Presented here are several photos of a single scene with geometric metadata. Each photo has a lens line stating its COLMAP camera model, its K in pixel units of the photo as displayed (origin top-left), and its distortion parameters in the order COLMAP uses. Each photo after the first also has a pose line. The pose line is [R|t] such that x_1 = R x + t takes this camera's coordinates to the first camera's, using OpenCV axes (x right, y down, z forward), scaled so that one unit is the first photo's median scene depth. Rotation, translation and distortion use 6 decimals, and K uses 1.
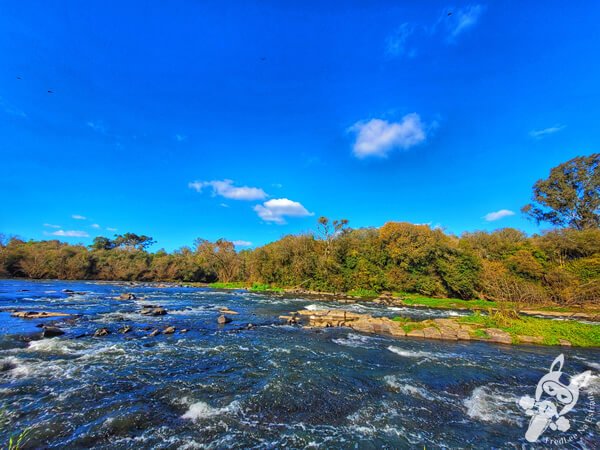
lens RADIAL K [[232.9, 0, 301.0], [0, 232.9, 221.7], [0, 0, 1]] dist [0.001939, -0.000899]
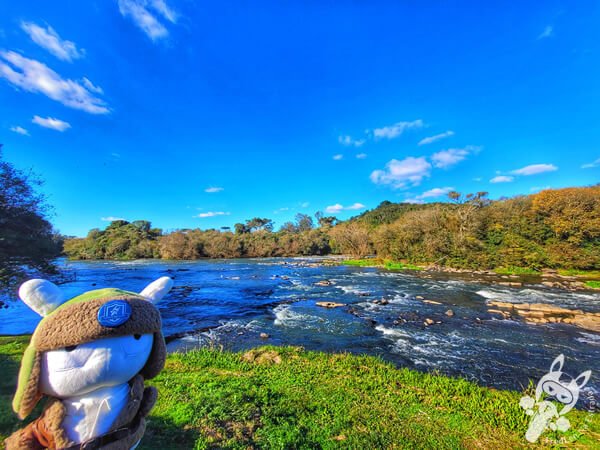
lens RADIAL K [[232.9, 0, 302.4], [0, 232.9, 224.6], [0, 0, 1]] dist [0.001939, -0.000899]
pose [[0.928903, -0.076933, -0.362243, -0.145707], [0.131329, 0.983042, 0.127992, -0.091116], [0.346253, -0.166465, 0.923254, -0.115293]]
